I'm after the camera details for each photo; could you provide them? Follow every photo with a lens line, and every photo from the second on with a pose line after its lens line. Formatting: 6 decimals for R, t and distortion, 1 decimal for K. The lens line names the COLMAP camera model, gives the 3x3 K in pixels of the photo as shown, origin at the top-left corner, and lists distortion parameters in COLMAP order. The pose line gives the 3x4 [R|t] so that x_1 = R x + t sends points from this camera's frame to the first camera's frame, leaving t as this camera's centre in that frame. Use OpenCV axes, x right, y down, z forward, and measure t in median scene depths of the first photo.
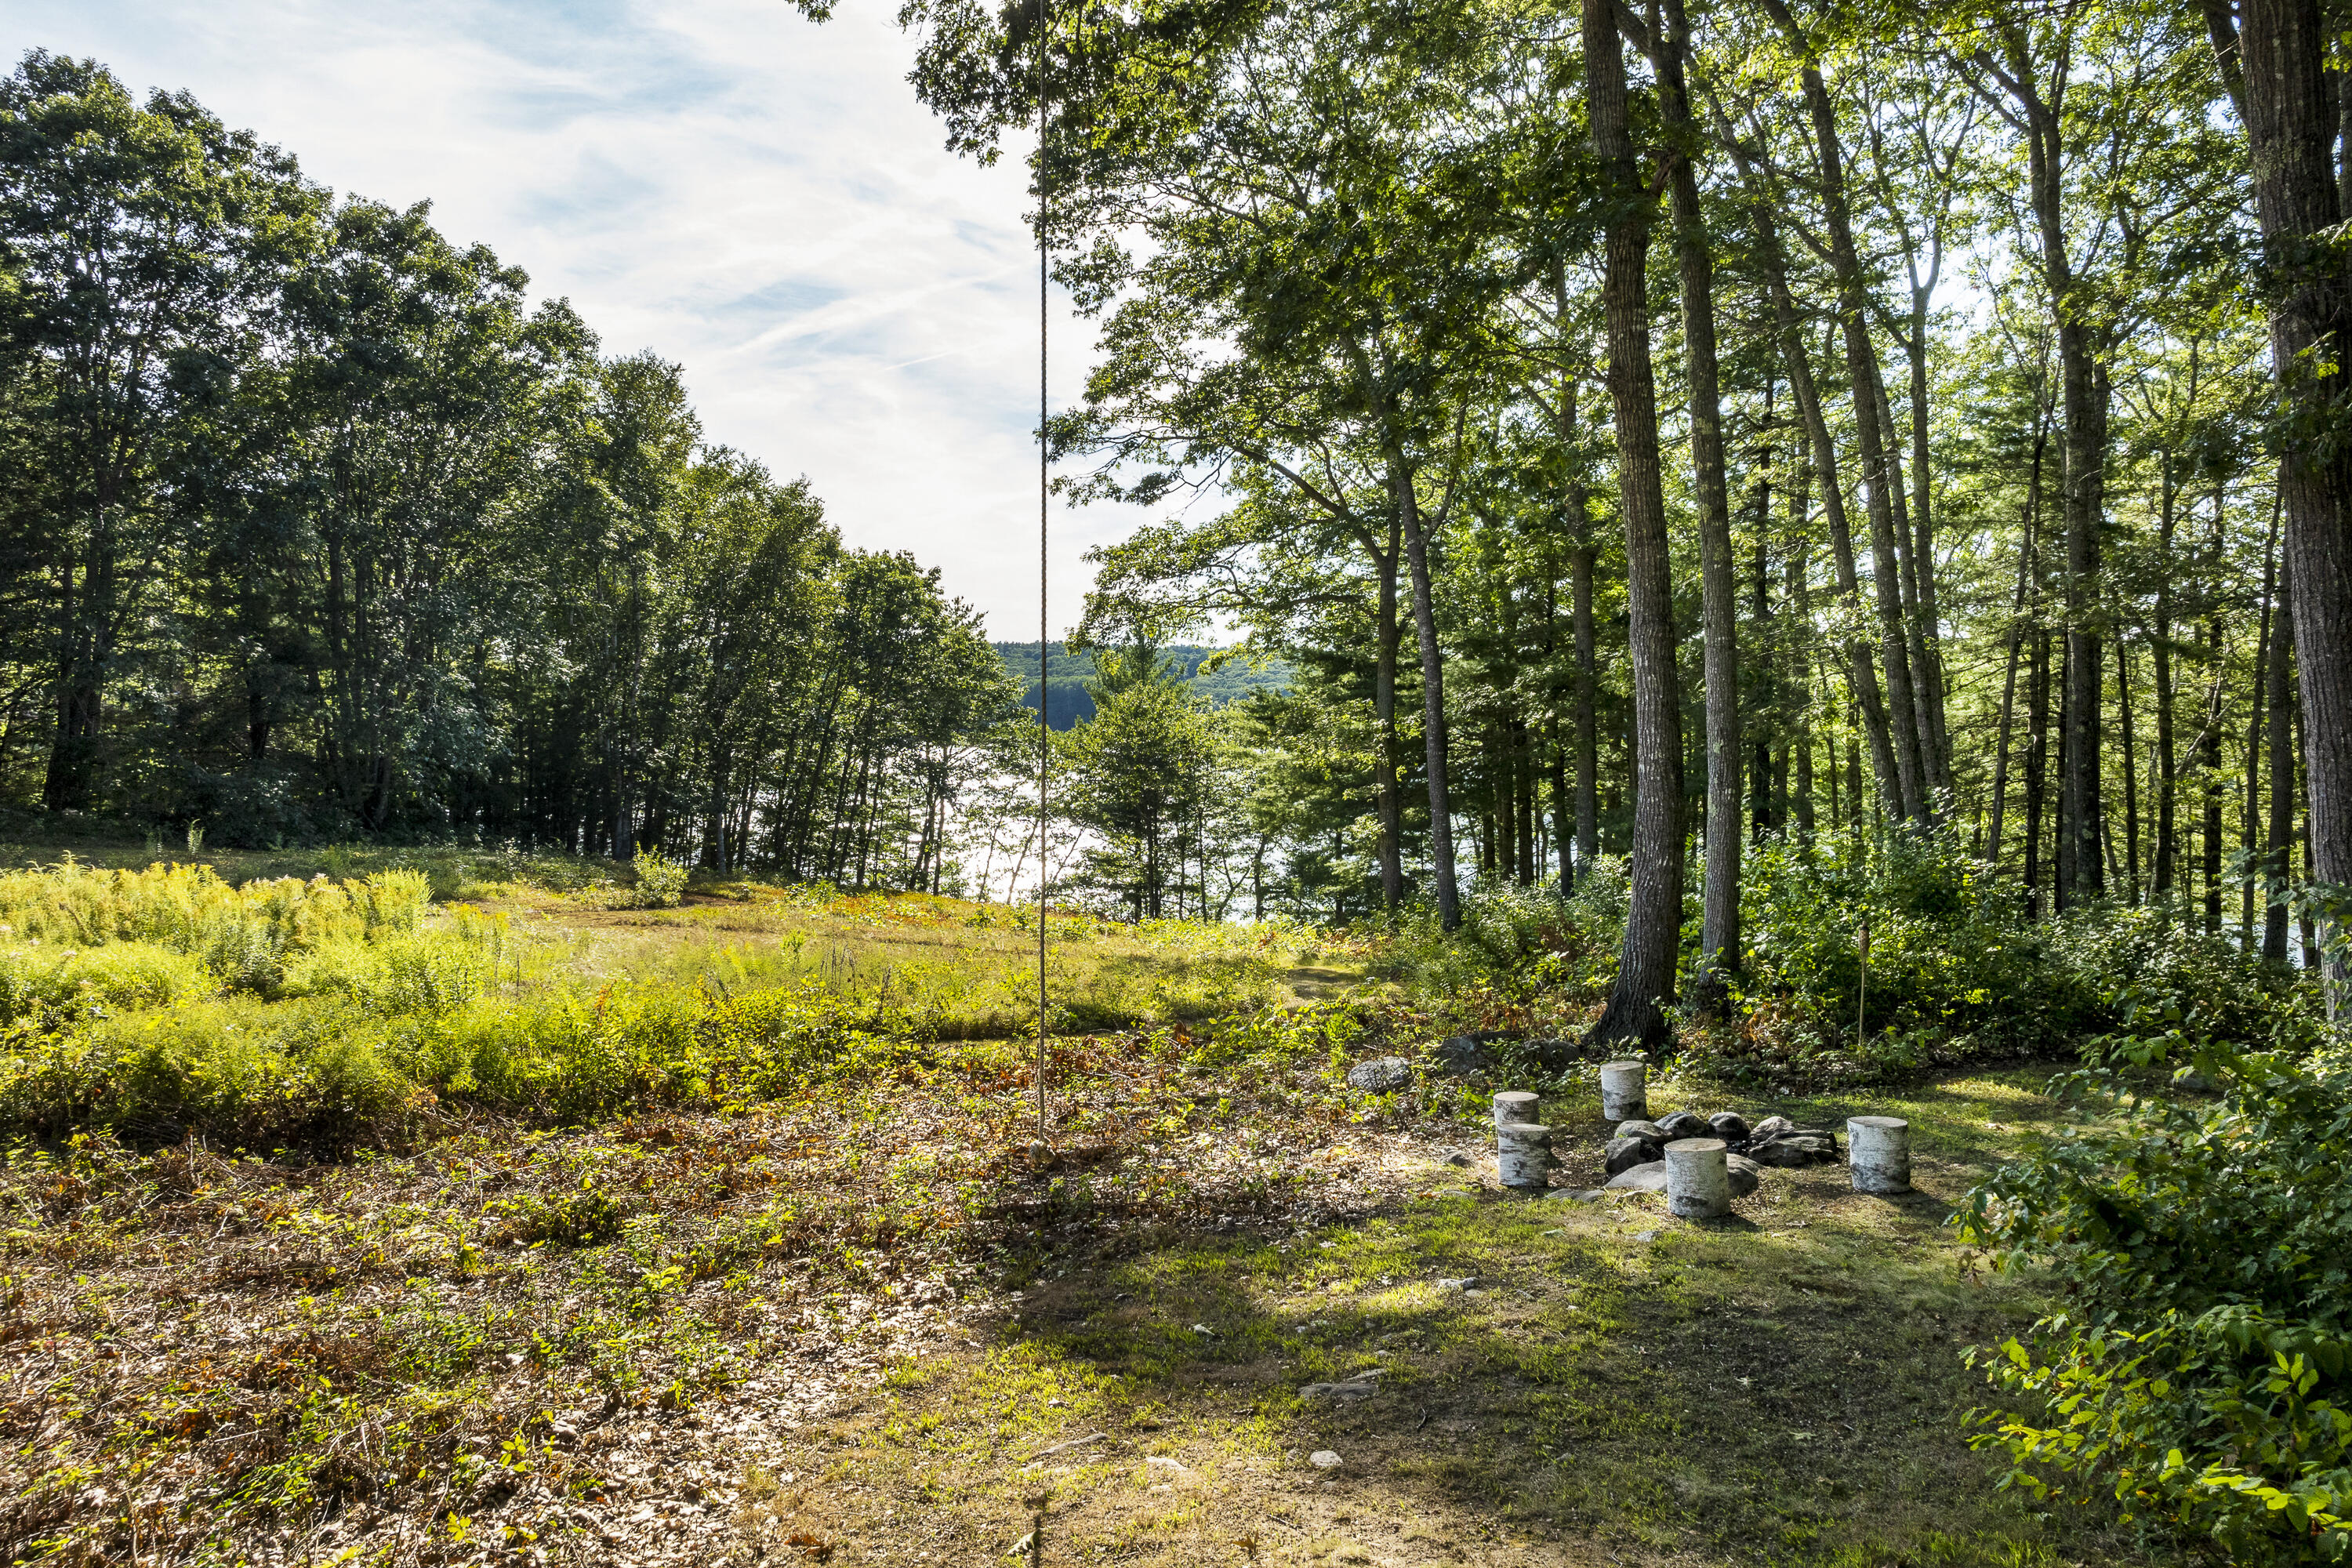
lens RADIAL K [[1647.7, 0, 1176.1], [0, 1647.7, 784.0], [0, 0, 1]] dist [-0.007908, 0.004870]
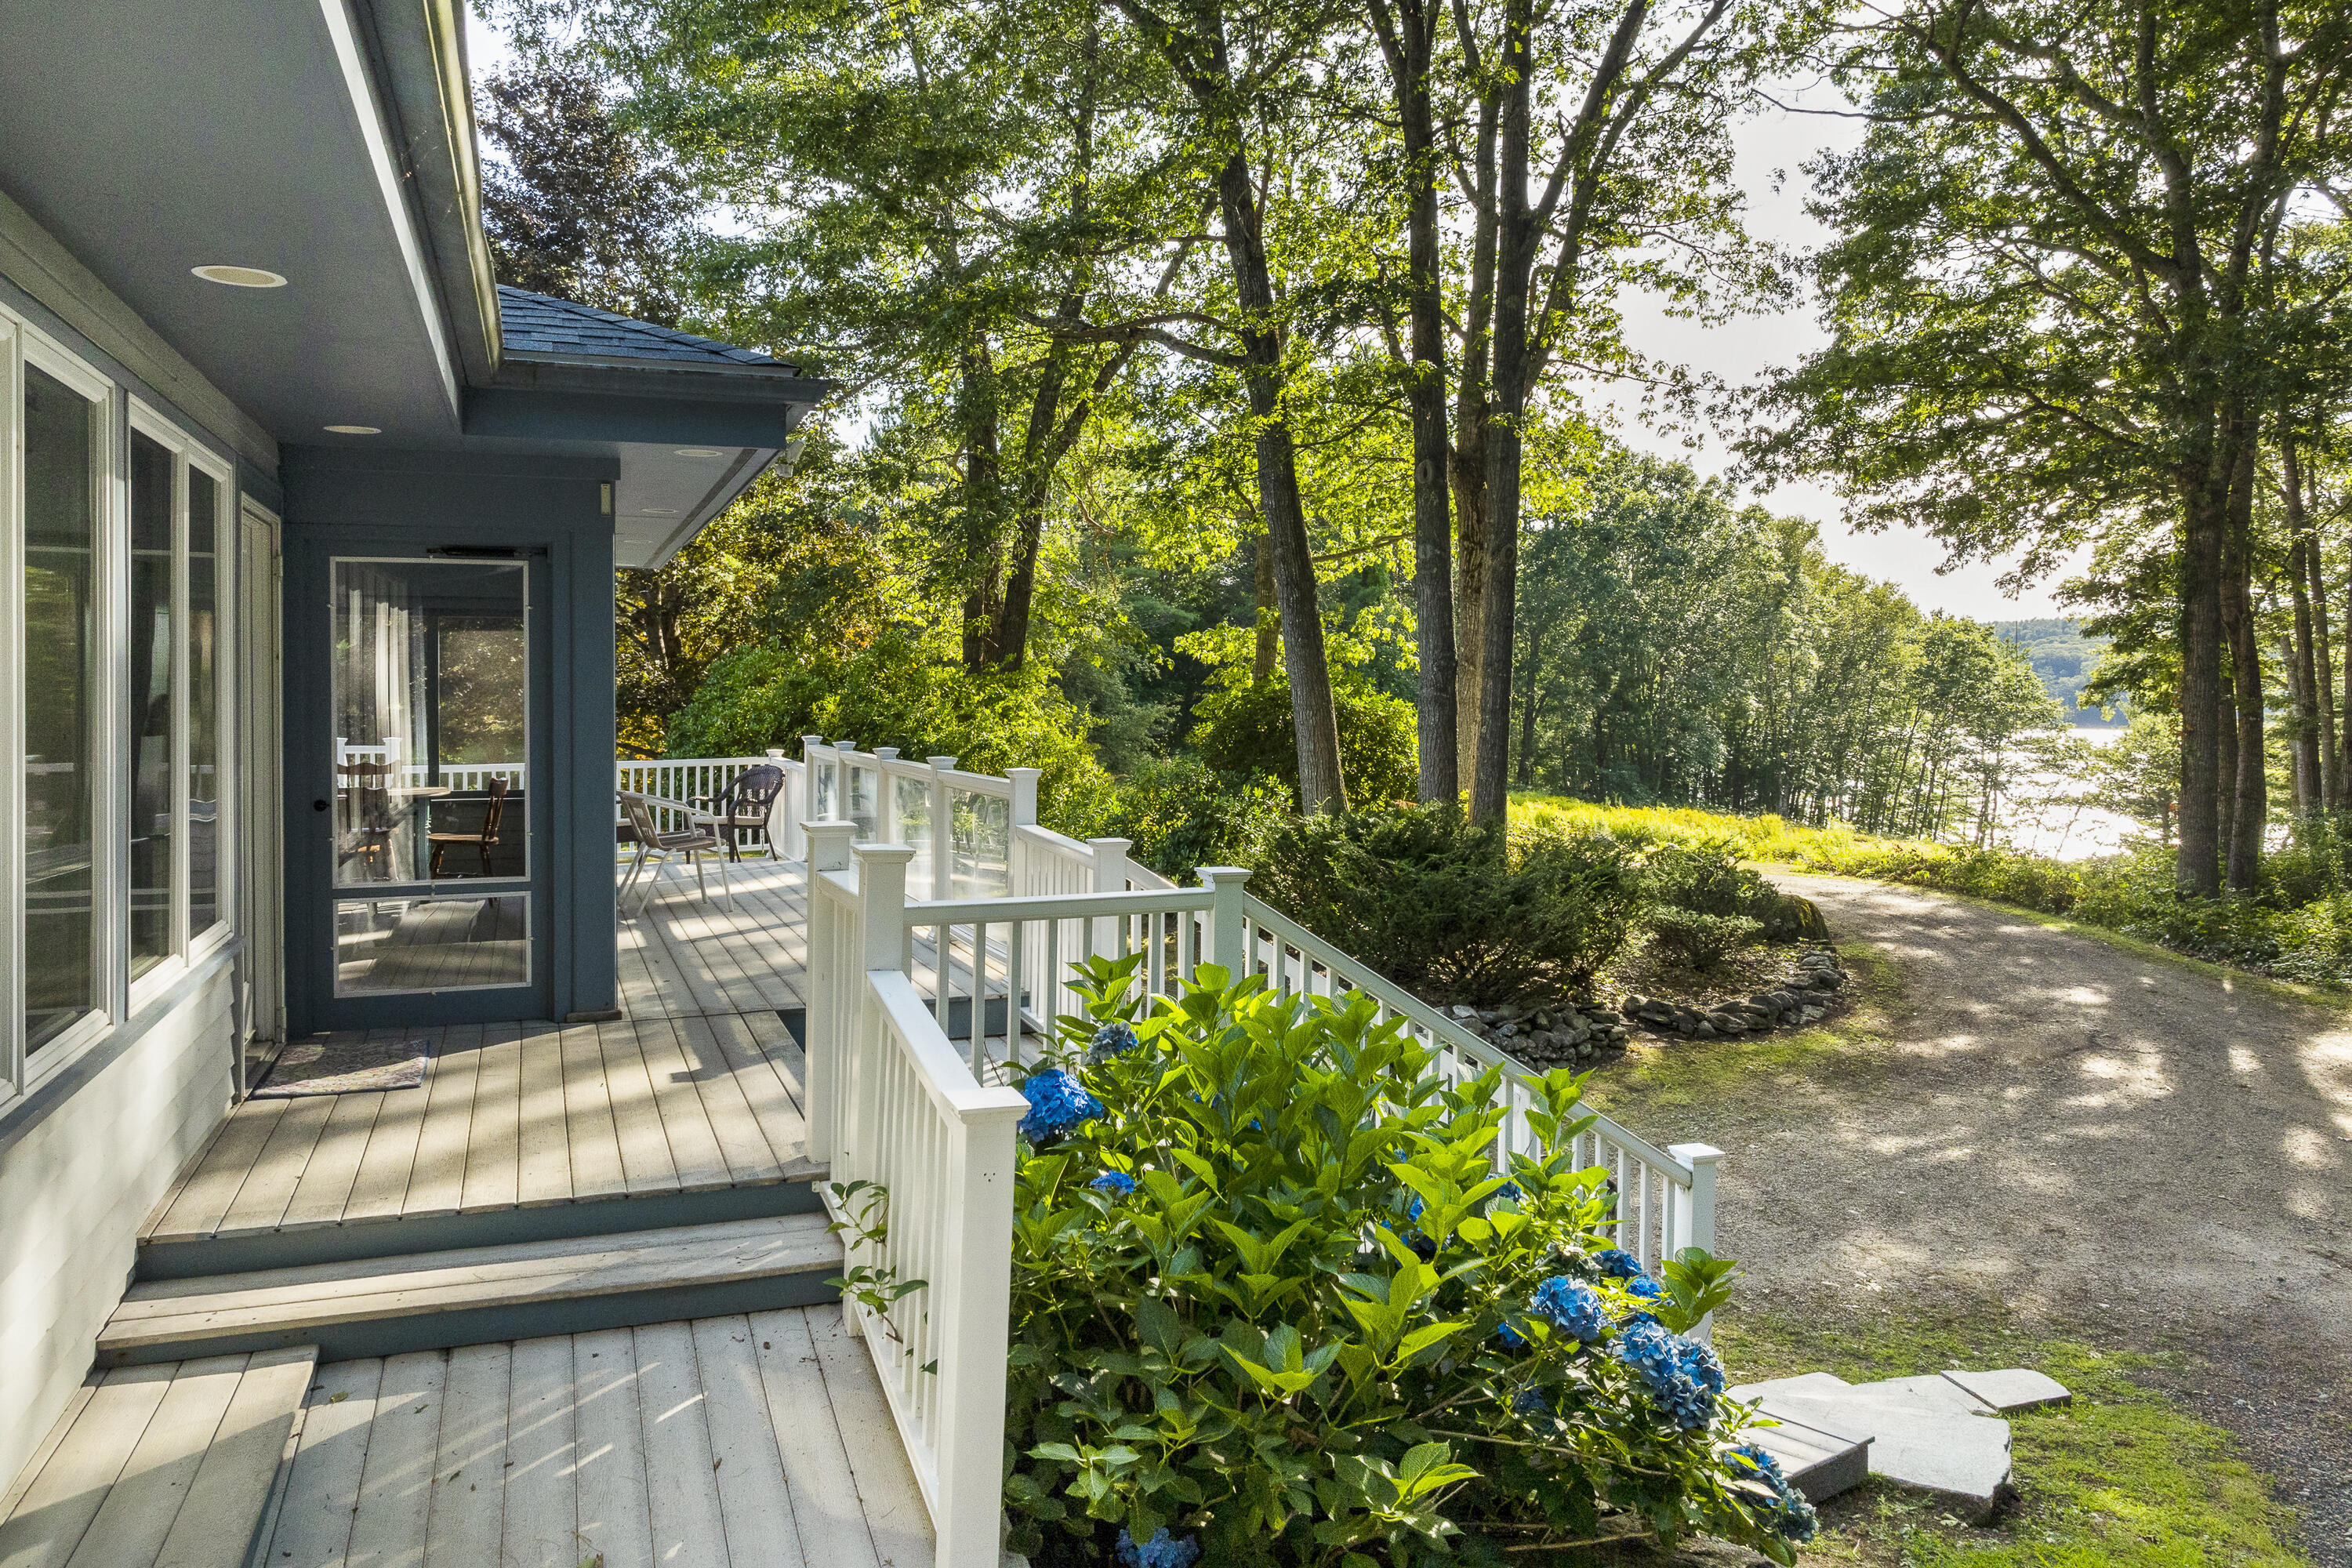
lens RADIAL K [[1647.7, 0, 1175.8], [0, 1647.7, 790.3], [0, 0, 1]] dist [-0.007908, 0.004870]
pose [[0.821206, 0.013052, -0.570483, 0.073249], [-0.007104, 0.999895, 0.012650, -0.003507], [0.570588, -0.006336, 0.821212, -0.472176]]
